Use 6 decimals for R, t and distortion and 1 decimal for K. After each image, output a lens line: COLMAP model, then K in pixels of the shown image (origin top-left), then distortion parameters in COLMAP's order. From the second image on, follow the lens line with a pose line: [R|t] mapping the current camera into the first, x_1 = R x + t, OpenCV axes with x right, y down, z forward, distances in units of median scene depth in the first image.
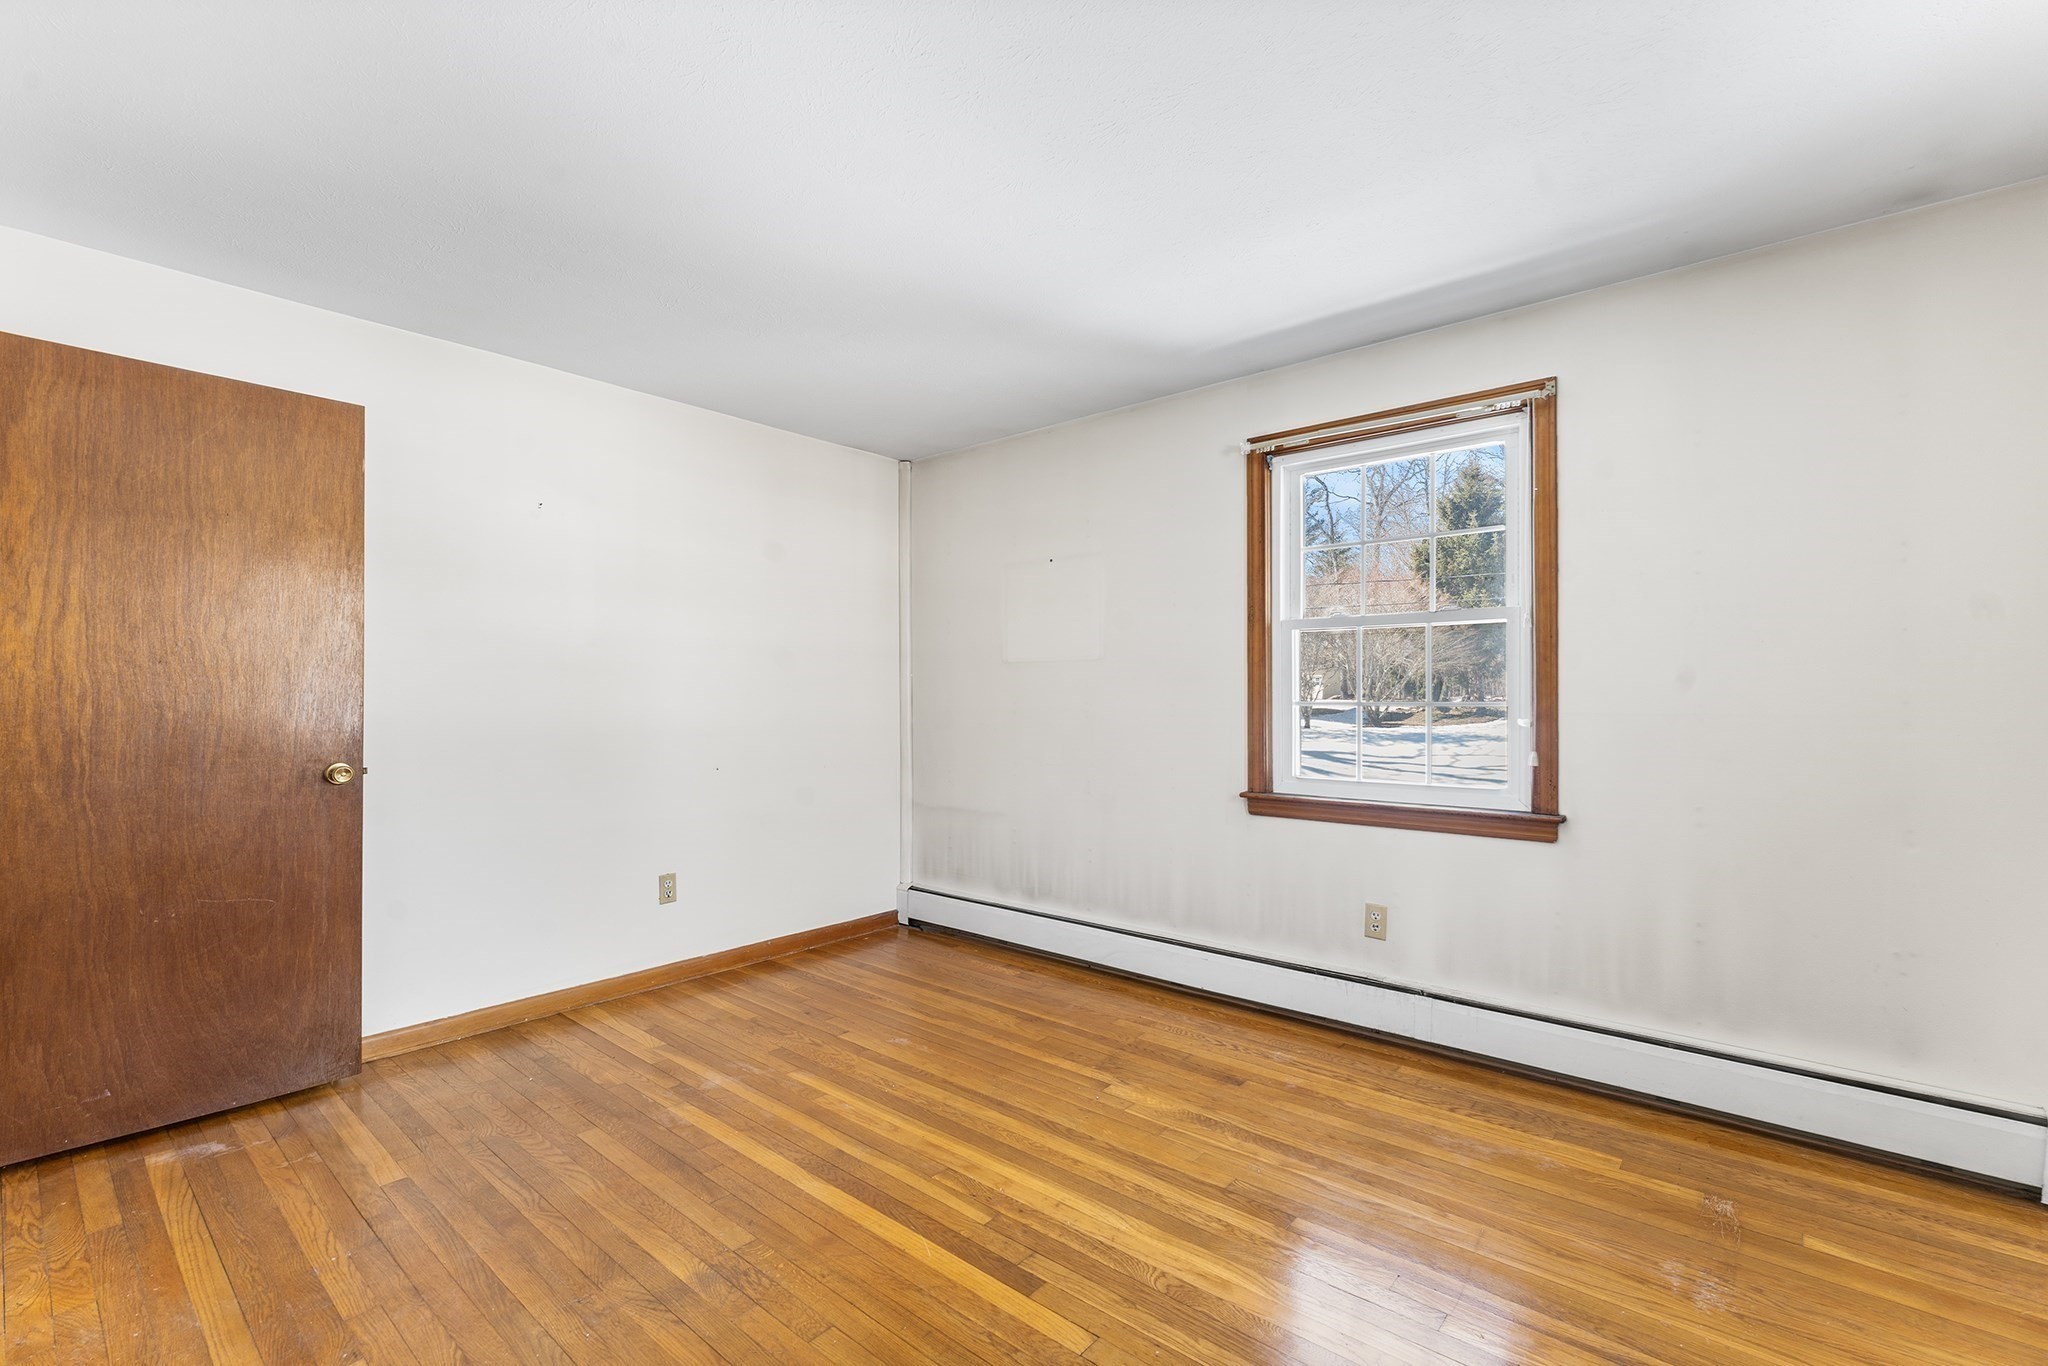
lens RADIAL K [[889.2, 0, 1019.6], [0, 889.2, 693.3], [0, 0, 1]] dist [-0.000379, 0.000061]
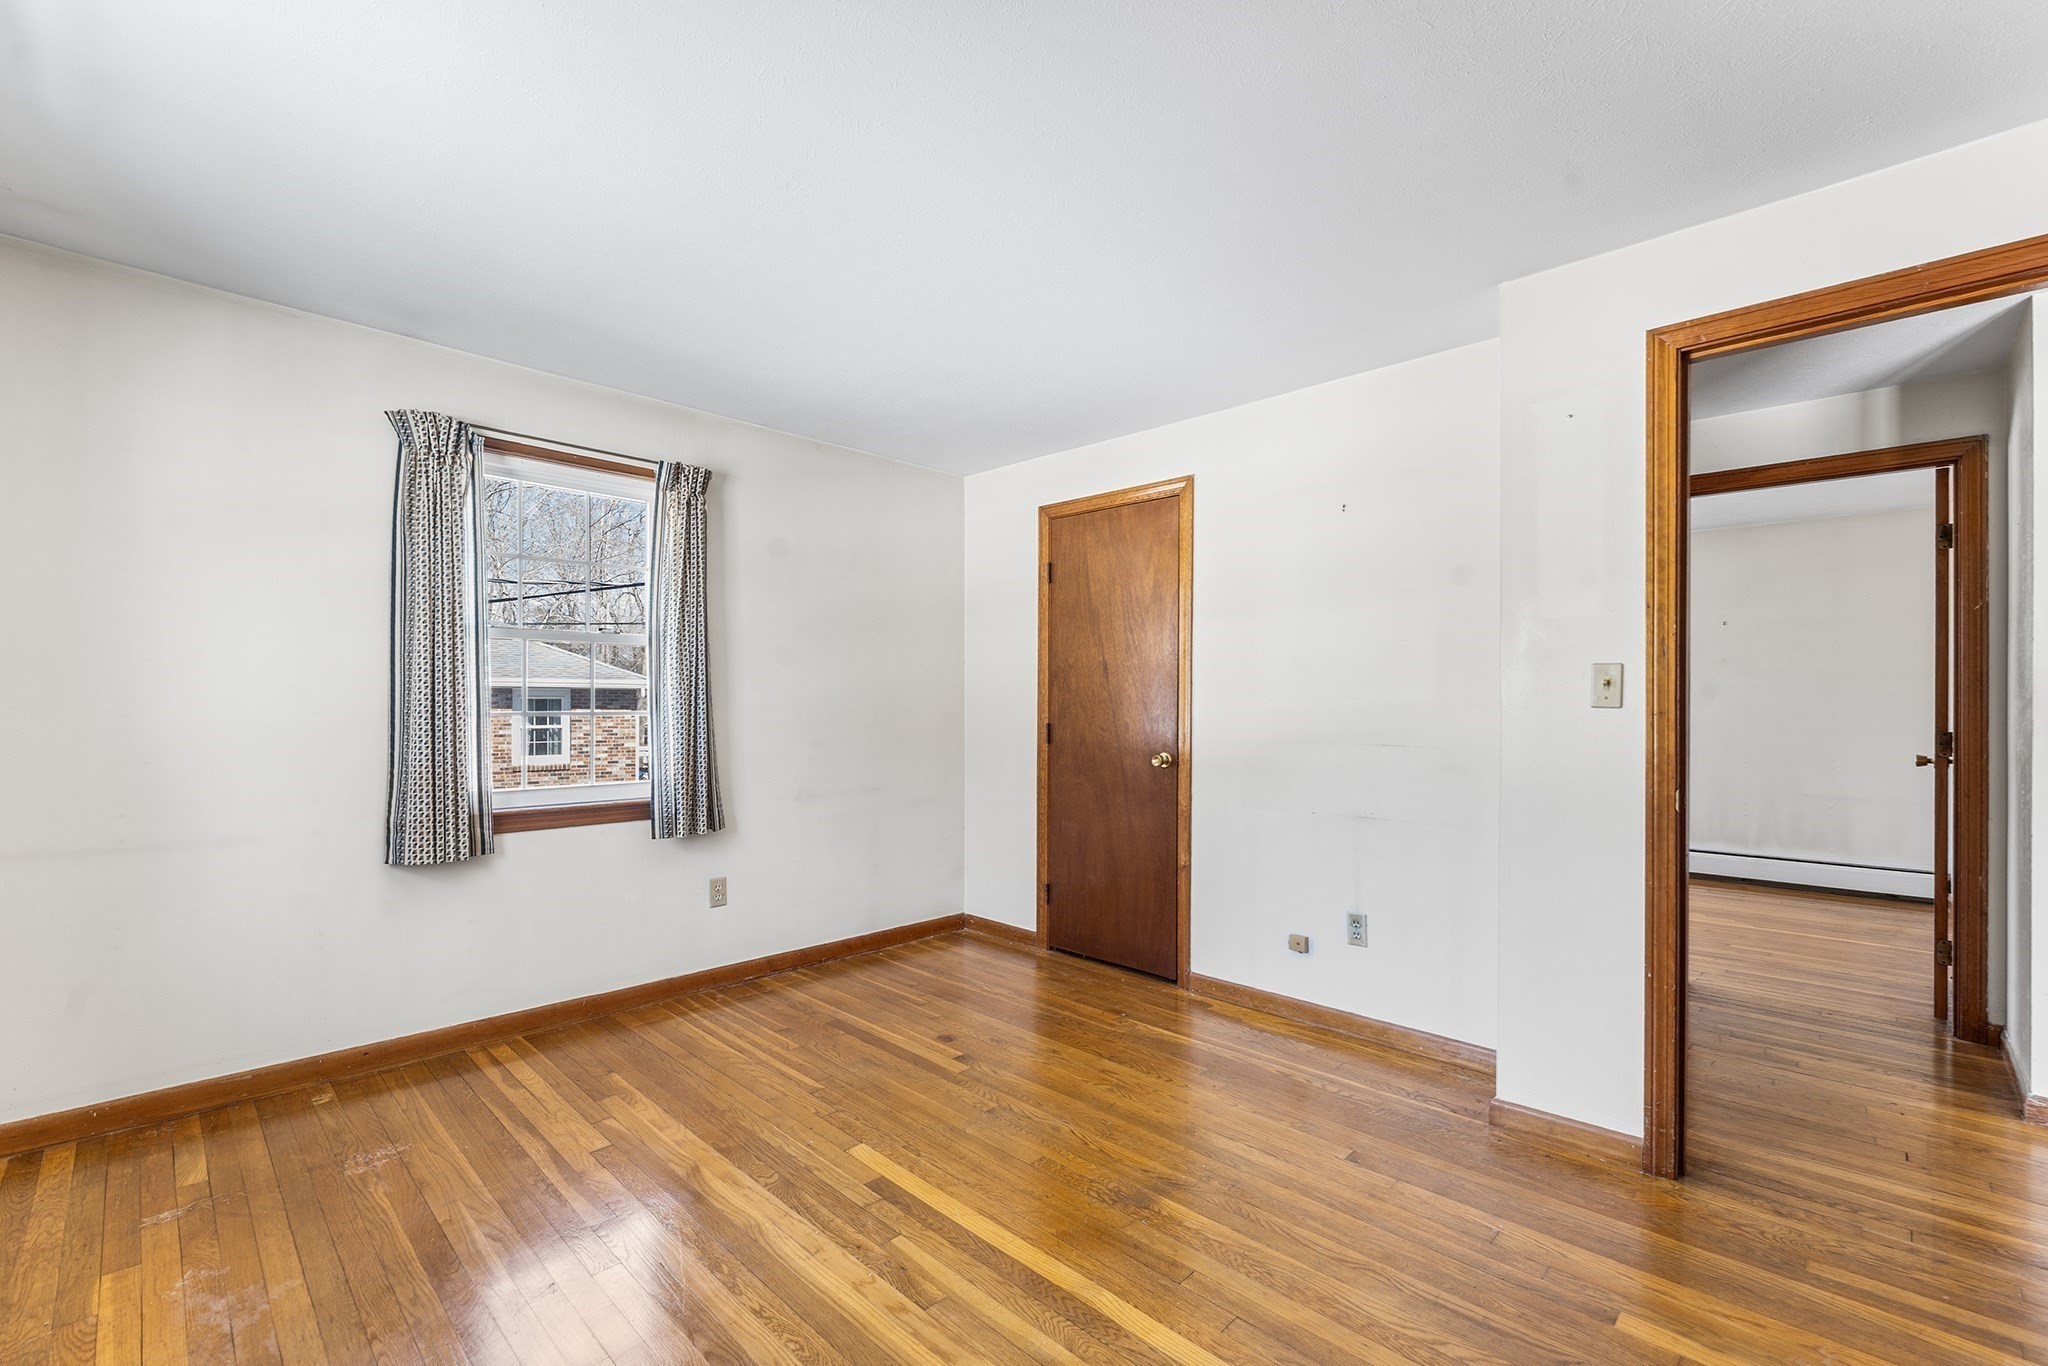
lens RADIAL K [[876.5, 0, 1036.9], [0, 876.5, 702.8], [0, 0, 1]] dist [-0.000767, 0.000201]
pose [[-0.998399, -0.002229, 0.056522, -0.181542], [-0.002500, 0.999986, -0.004731, 0.001742], [-0.056511, -0.004865, -0.998390, 1.450417]]
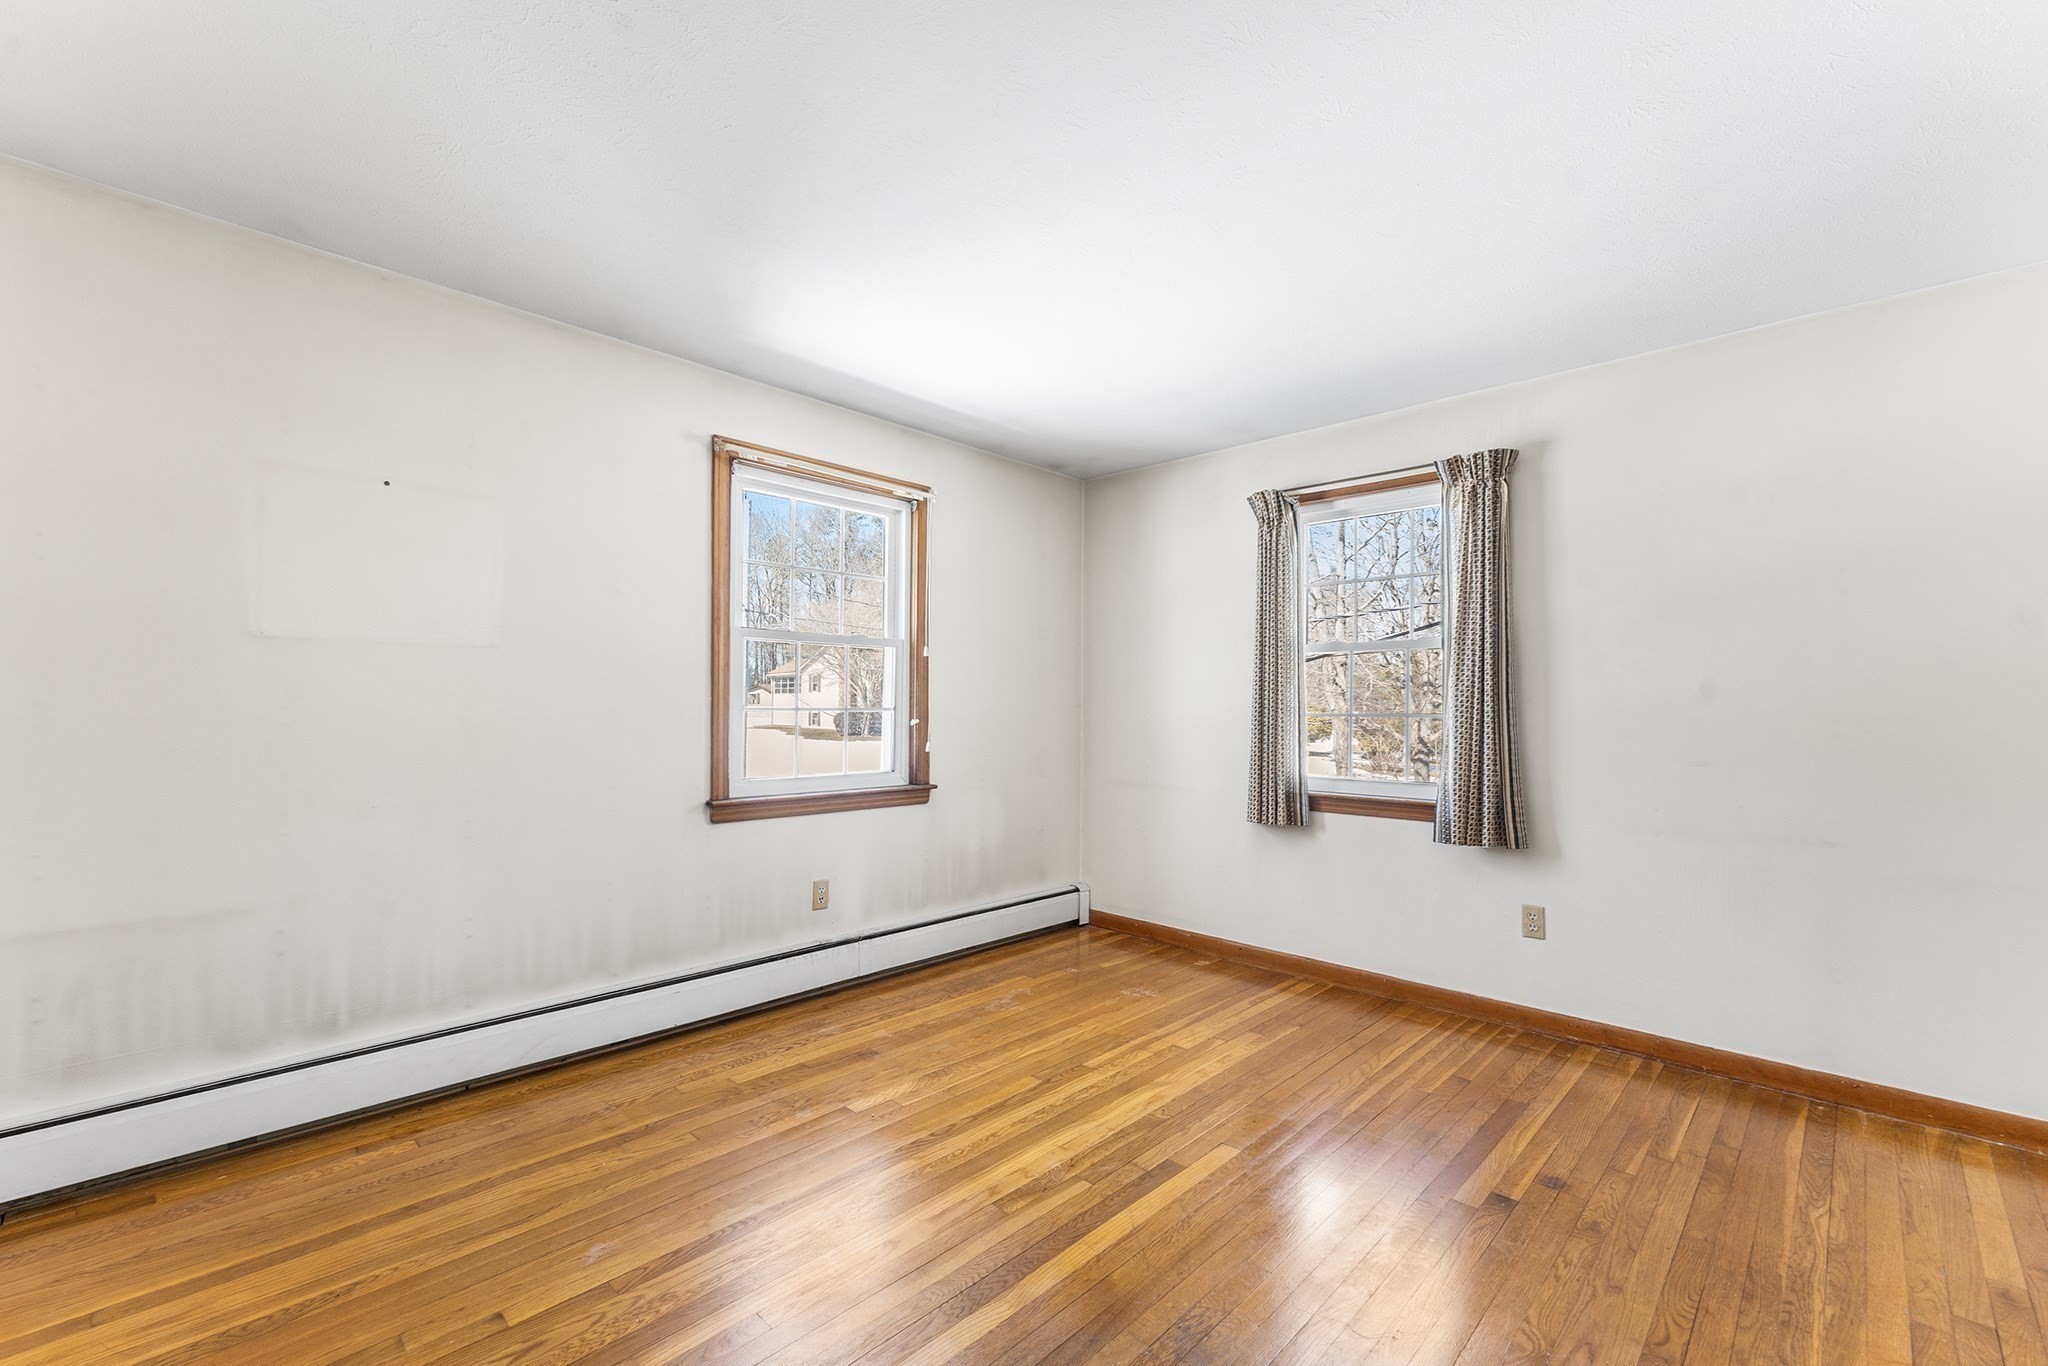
lens RADIAL K [[867.2, 0, 1025.9], [0, 867.2, 699.8], [0, 0, 1]] dist [0.001919, 0.000409]
pose [[0.054934, 0.008365, 0.998455, -0.820213], [-0.011725, 0.999901, -0.007732, 0.005902], [-0.998421, -0.011282, 0.055027, 0.754697]]
